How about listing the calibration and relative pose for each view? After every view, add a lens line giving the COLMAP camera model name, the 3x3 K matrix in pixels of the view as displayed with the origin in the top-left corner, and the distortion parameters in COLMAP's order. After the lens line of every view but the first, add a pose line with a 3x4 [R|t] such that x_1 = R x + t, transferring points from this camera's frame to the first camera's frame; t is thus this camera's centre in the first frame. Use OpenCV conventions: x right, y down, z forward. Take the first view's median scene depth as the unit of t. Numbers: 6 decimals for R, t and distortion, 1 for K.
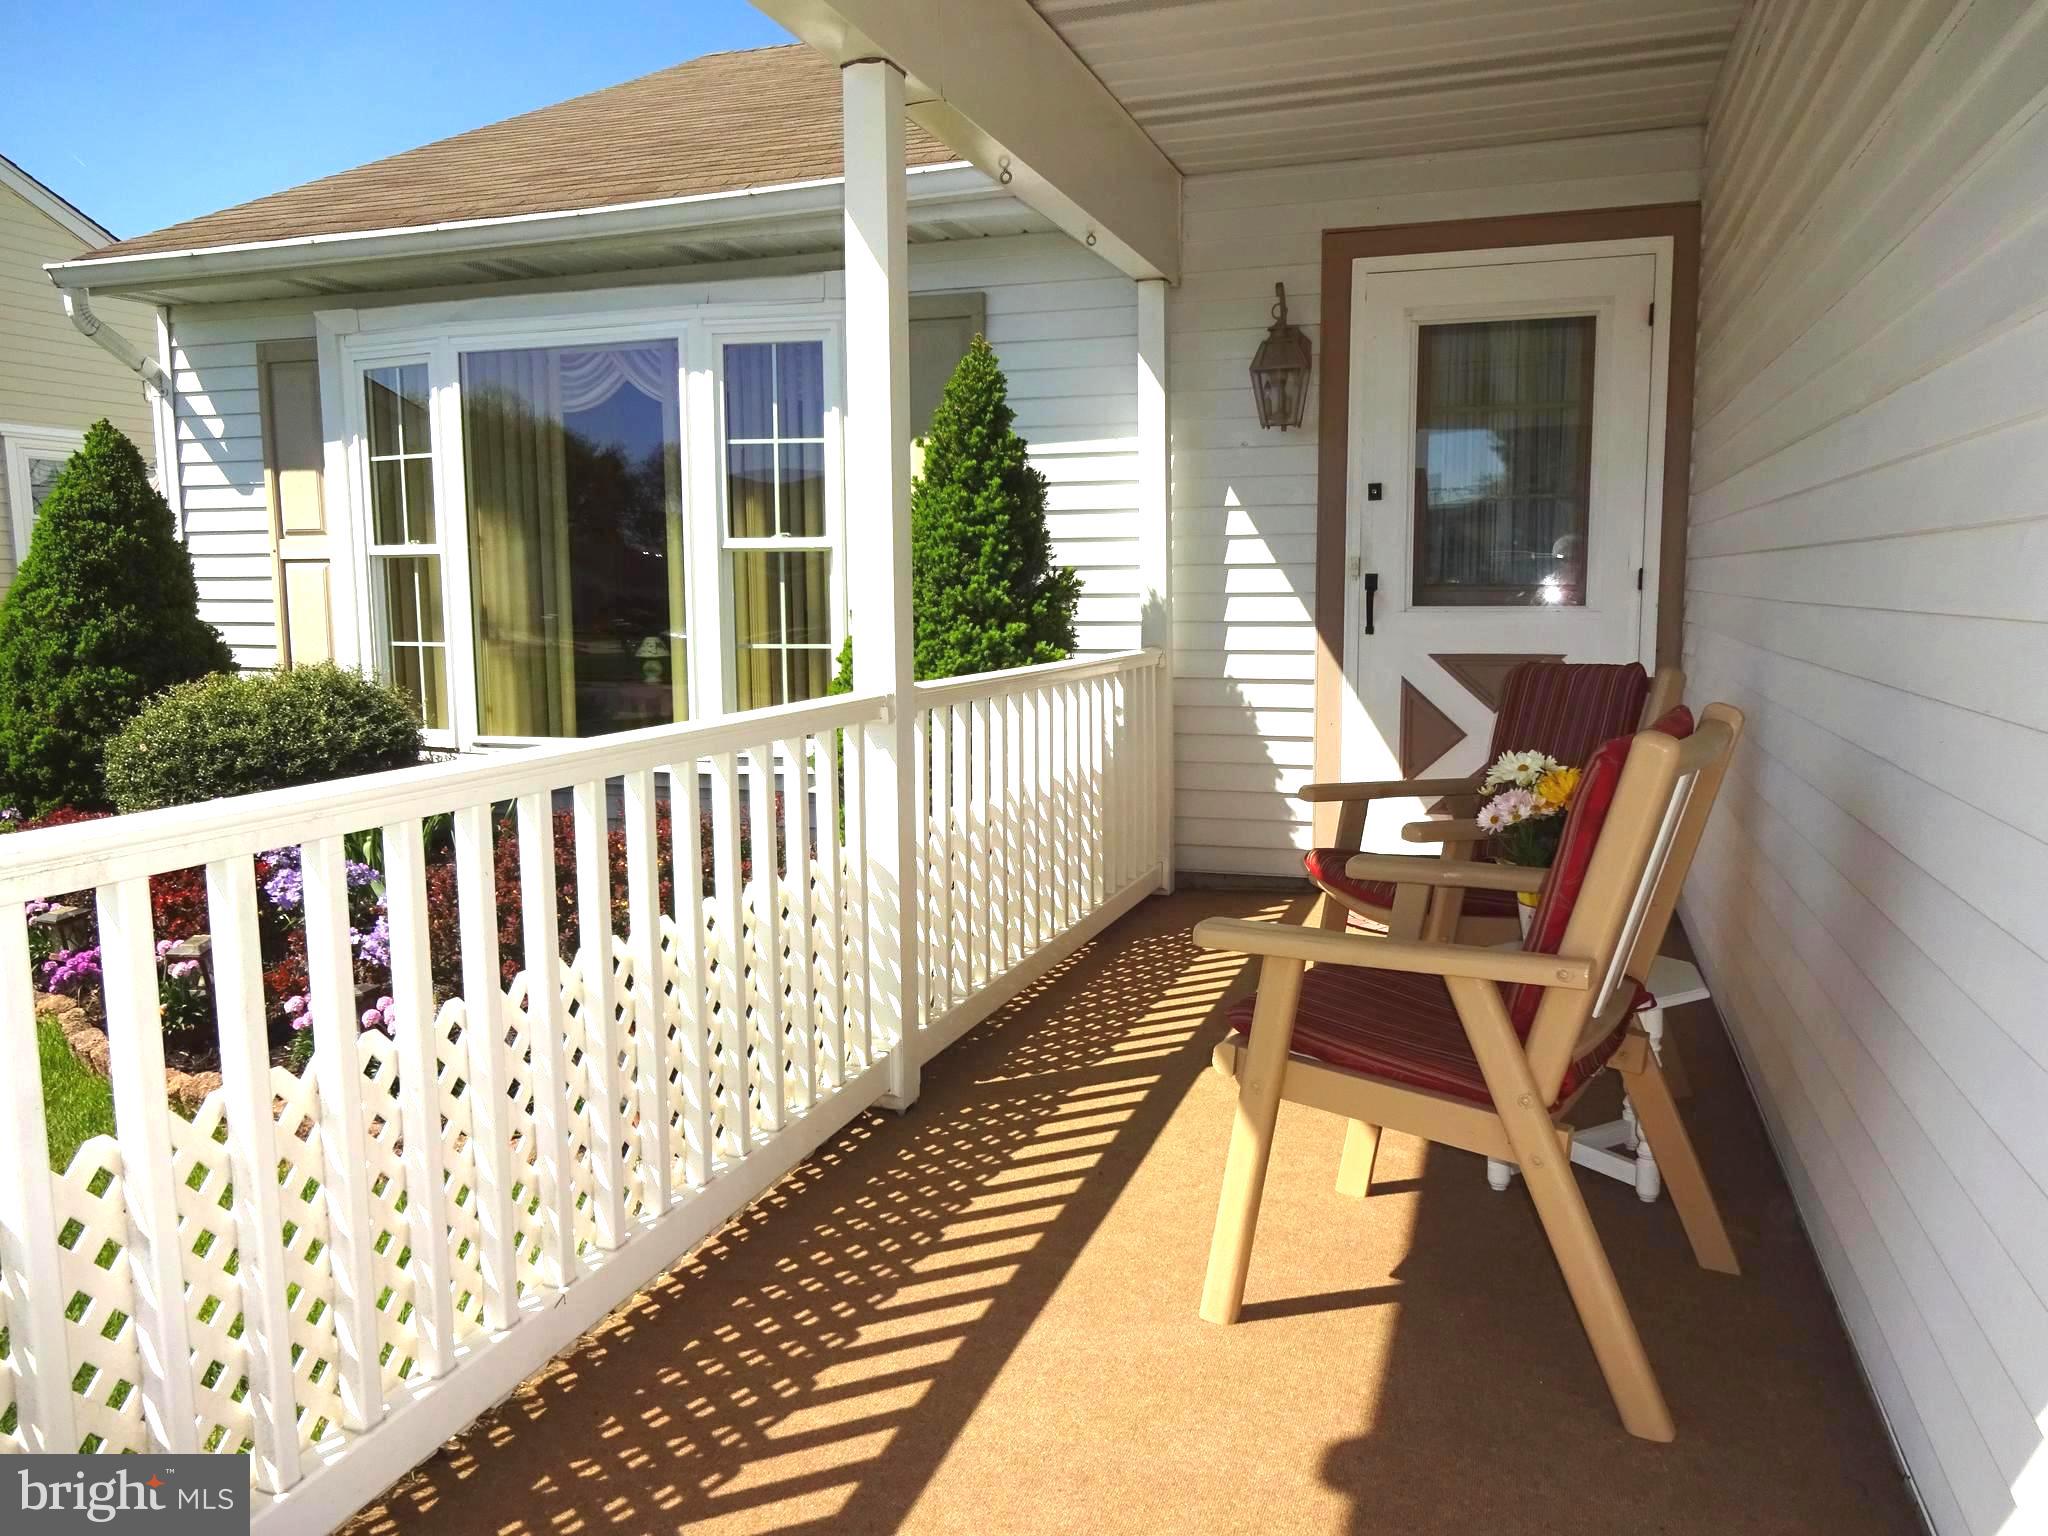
lens RADIAL K [[1550.1, 0, 1024.0], [0, 1550.1, 768.0], [0, 0, 1]] dist [-0.011239, 0.000812]
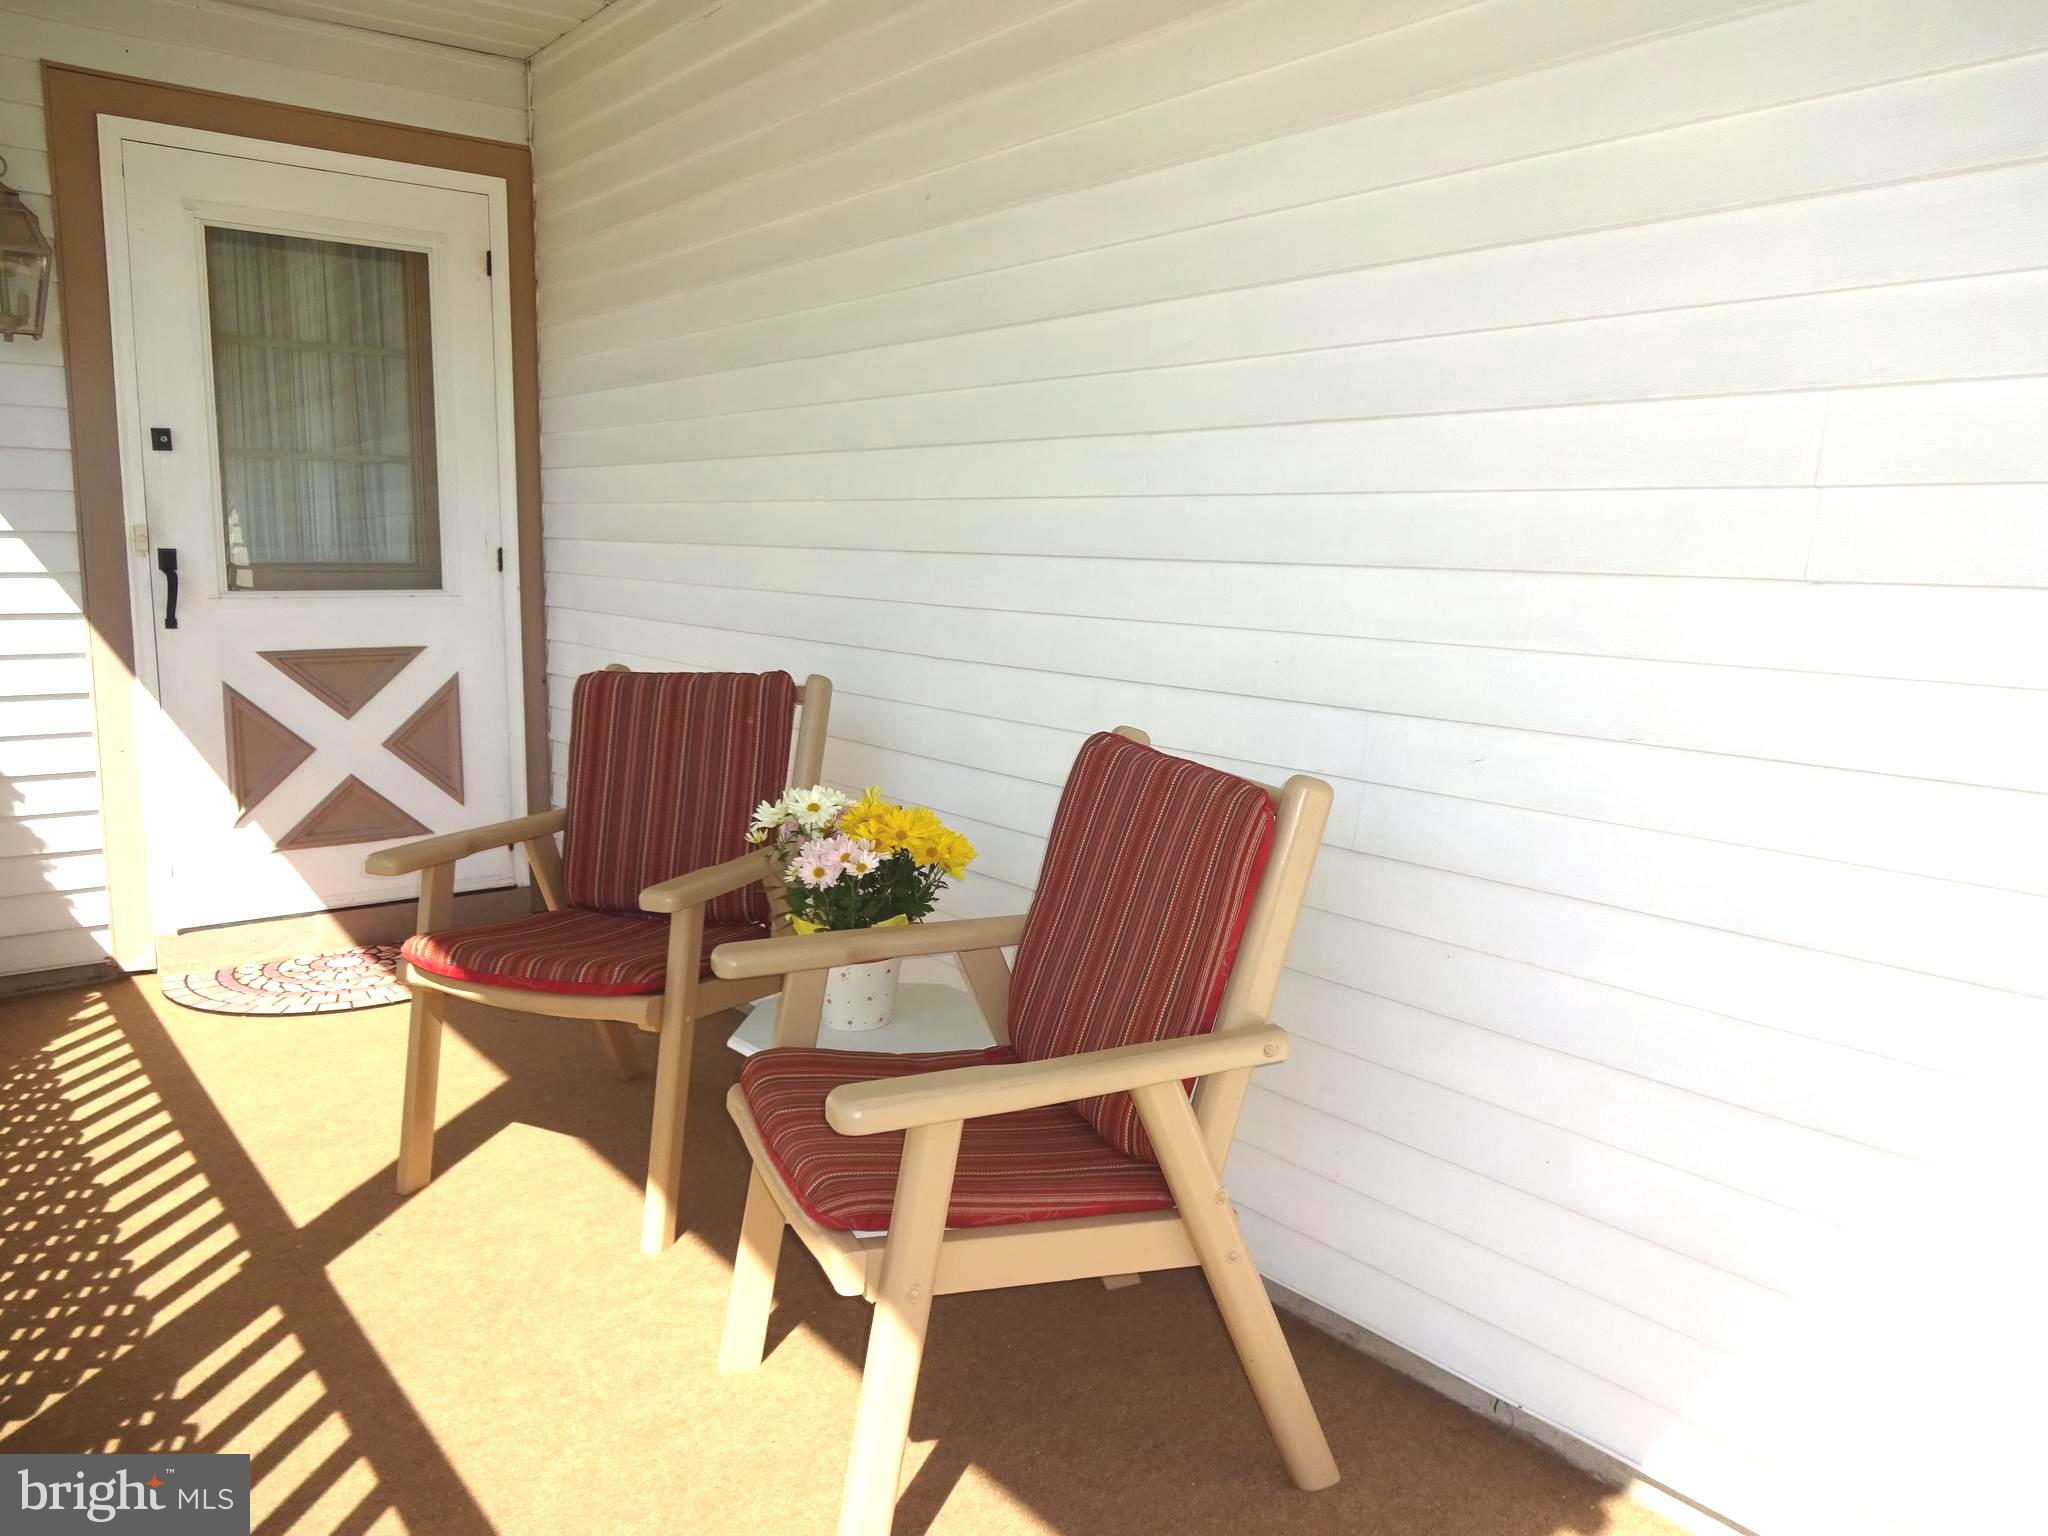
lens RADIAL K [[1527.4, 0, 1032.3], [0, 1527.4, 784.2], [0, 0, 1]] dist [-0.014768, 0.009139]
pose [[0.533173, -0.117729, 0.837775, -0.196677], [0.076757, 0.992918, 0.090681, -0.048635], [-0.842517, 0.015956, 0.538434, 0.259508]]
